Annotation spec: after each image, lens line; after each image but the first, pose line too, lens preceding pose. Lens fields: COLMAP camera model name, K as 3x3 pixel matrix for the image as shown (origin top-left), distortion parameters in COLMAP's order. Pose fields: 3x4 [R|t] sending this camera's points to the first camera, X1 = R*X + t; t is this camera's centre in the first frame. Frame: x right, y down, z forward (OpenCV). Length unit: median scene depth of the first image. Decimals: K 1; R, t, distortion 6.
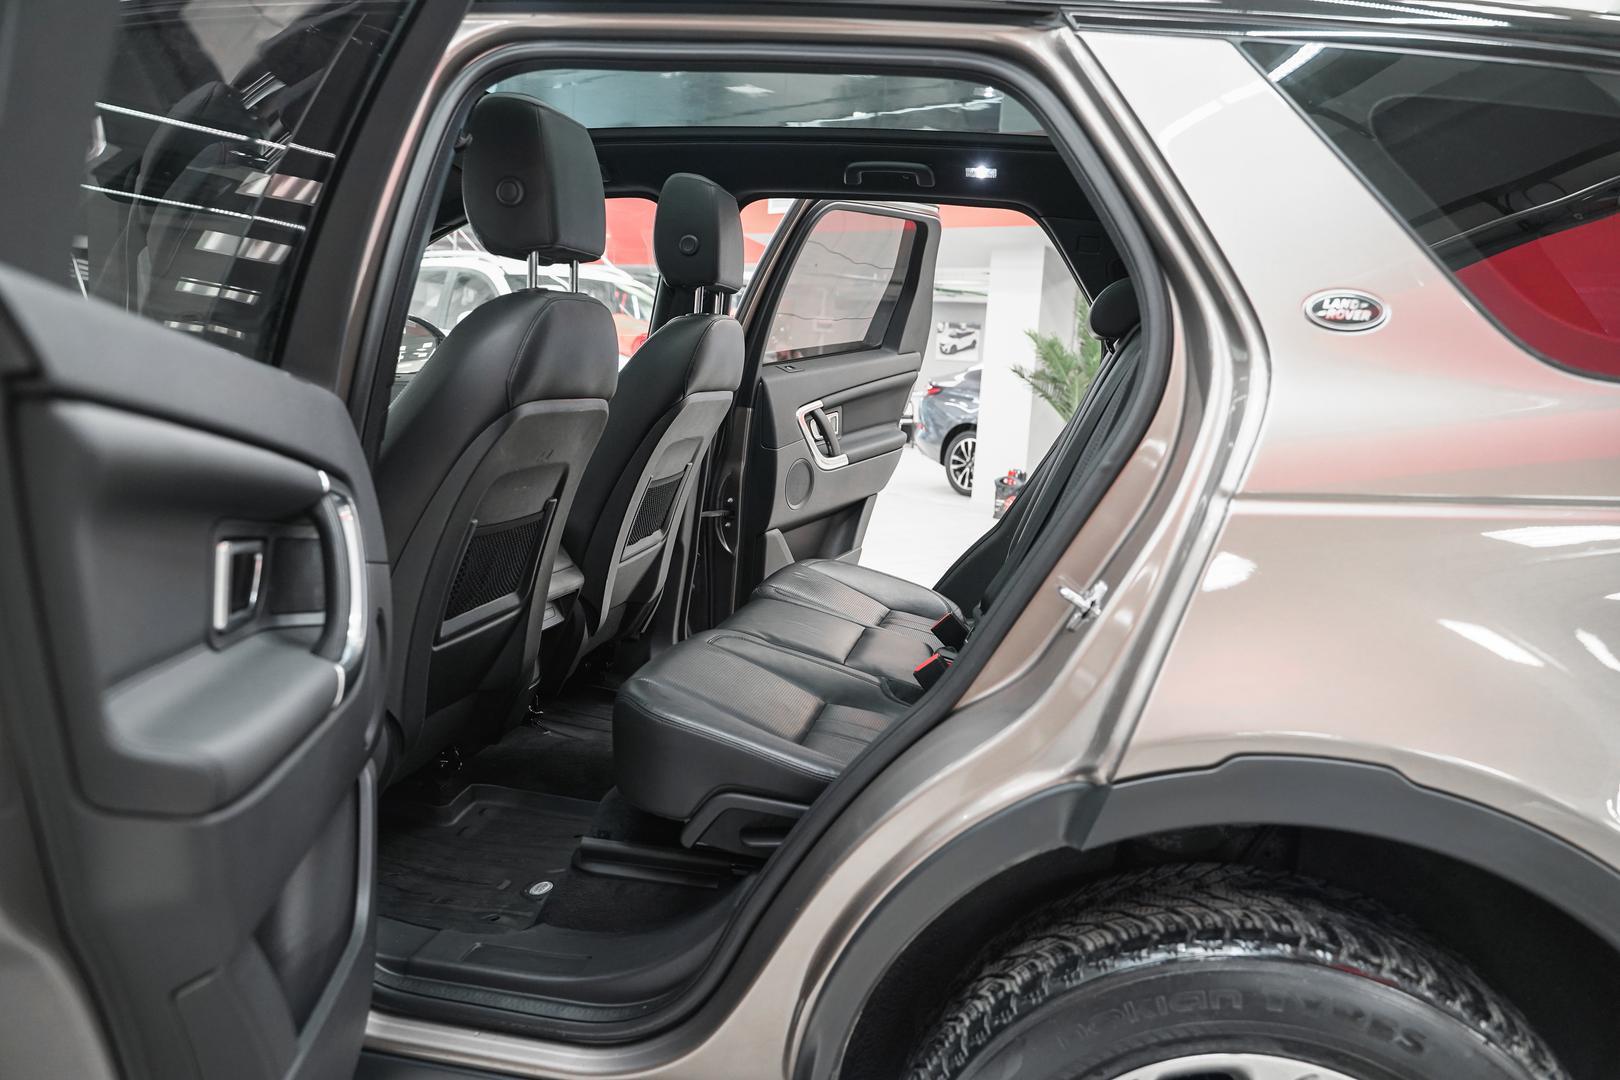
lens RADIAL K [[1296.9, 0, 808.2], [0, 1296.9, 539.8], [0, 0, 1]] dist [-0.002359, 0.006865]
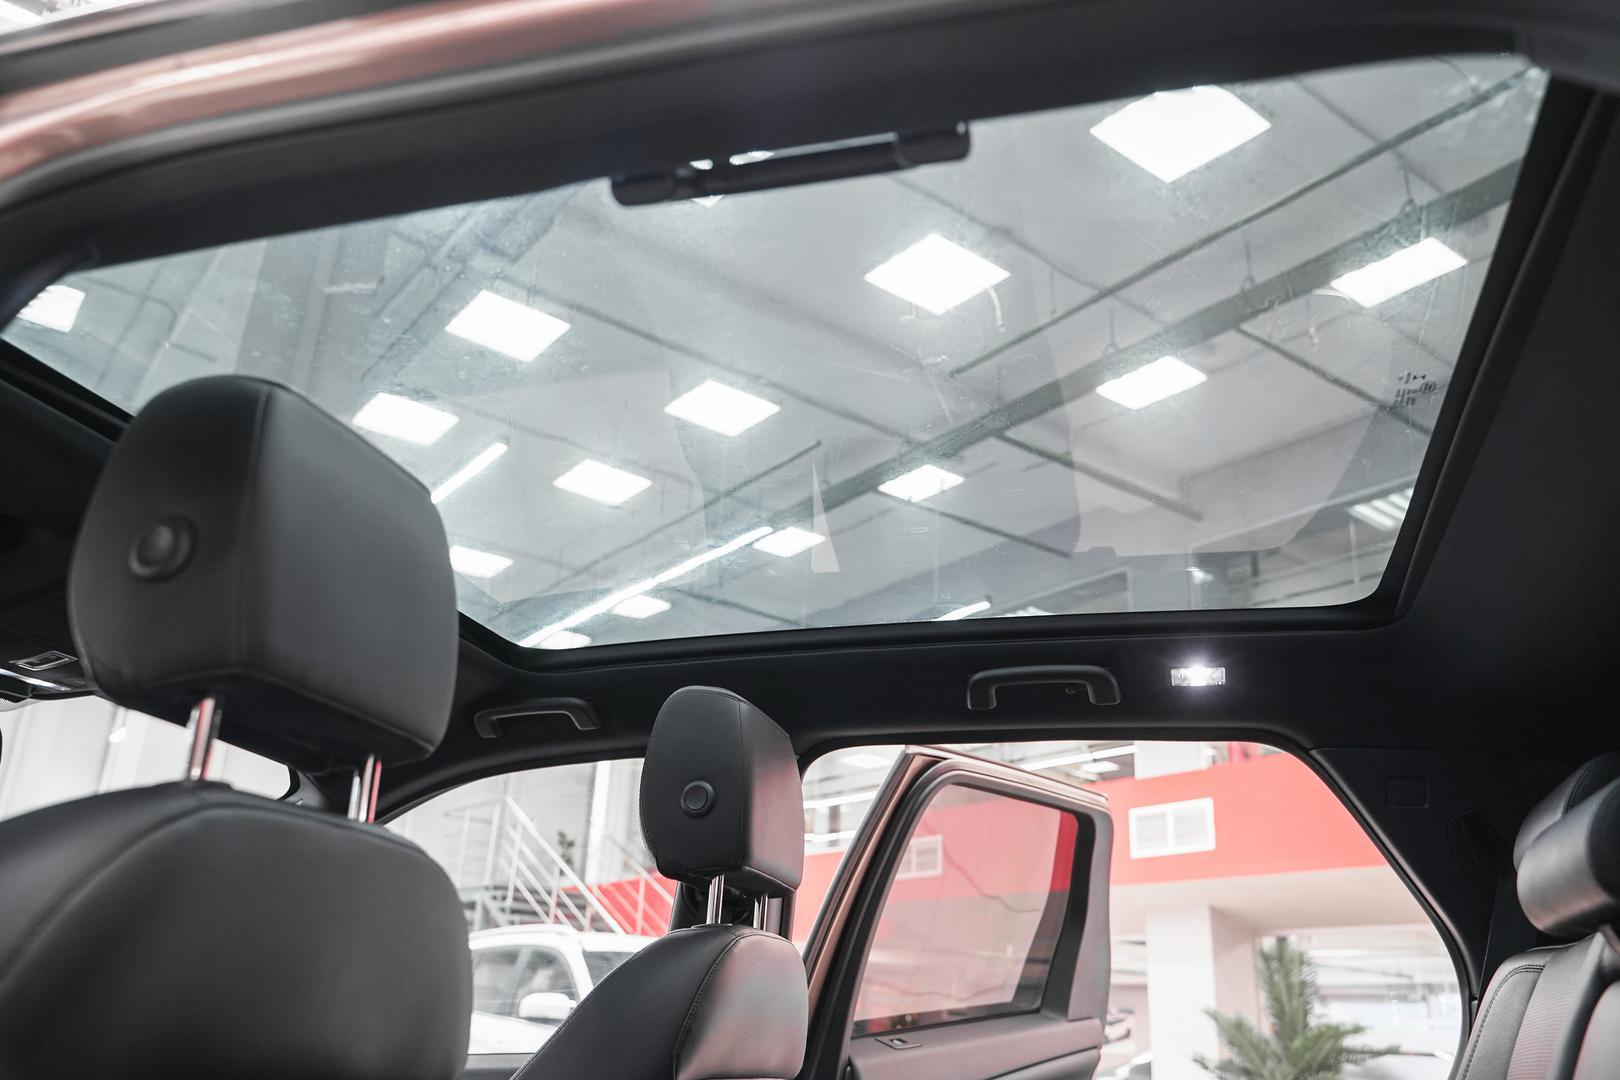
lens RADIAL K [[1296.9, 0, 803.9], [0, 1296.9, 538.6], [0, 0, 1]] dist [-0.002359, 0.006865]
pose [[0.995008, -0.051475, -0.085490, 0.005886], [0.002176, 0.867679, -0.497121, -0.032050], [0.099767, 0.494453, 0.863460, 0.327429]]
